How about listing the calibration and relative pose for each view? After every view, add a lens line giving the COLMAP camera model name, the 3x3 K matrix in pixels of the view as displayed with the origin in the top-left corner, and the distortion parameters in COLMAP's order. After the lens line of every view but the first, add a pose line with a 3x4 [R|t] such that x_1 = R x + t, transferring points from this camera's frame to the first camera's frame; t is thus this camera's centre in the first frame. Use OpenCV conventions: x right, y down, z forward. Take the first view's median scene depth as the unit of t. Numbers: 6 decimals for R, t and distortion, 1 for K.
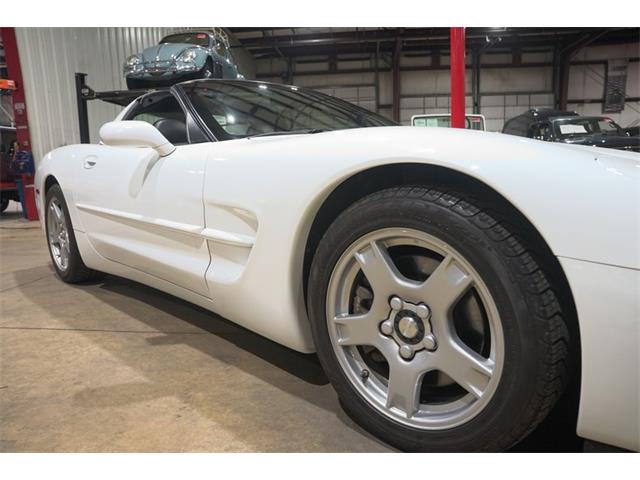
lens RADIAL K [[438.4, 0, 321.2], [0, 438.4, 240.3], [0, 0, 1]] dist [-0.142120, 0.111501]
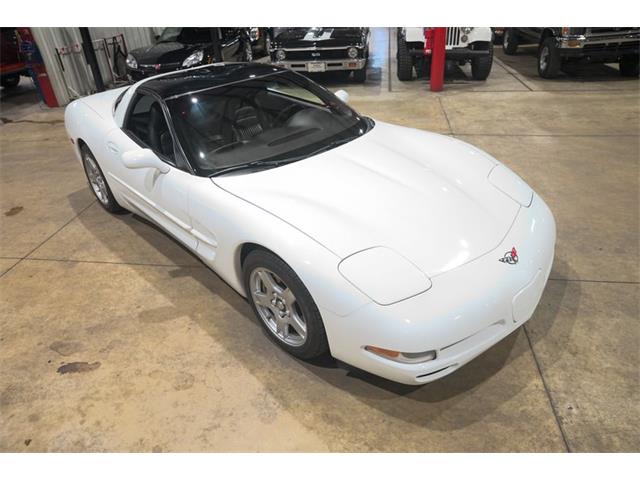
lens RADIAL K [[438.4, 0, 321.2], [0, 438.4, 240.3], [0, 0, 1]] dist [-0.142120, 0.111501]
pose [[0.999195, -0.001555, -0.040098, 0.323371], [0.016619, 0.925551, 0.378259, -0.628586], [0.036524, -0.378621, 0.924831, -0.636266]]
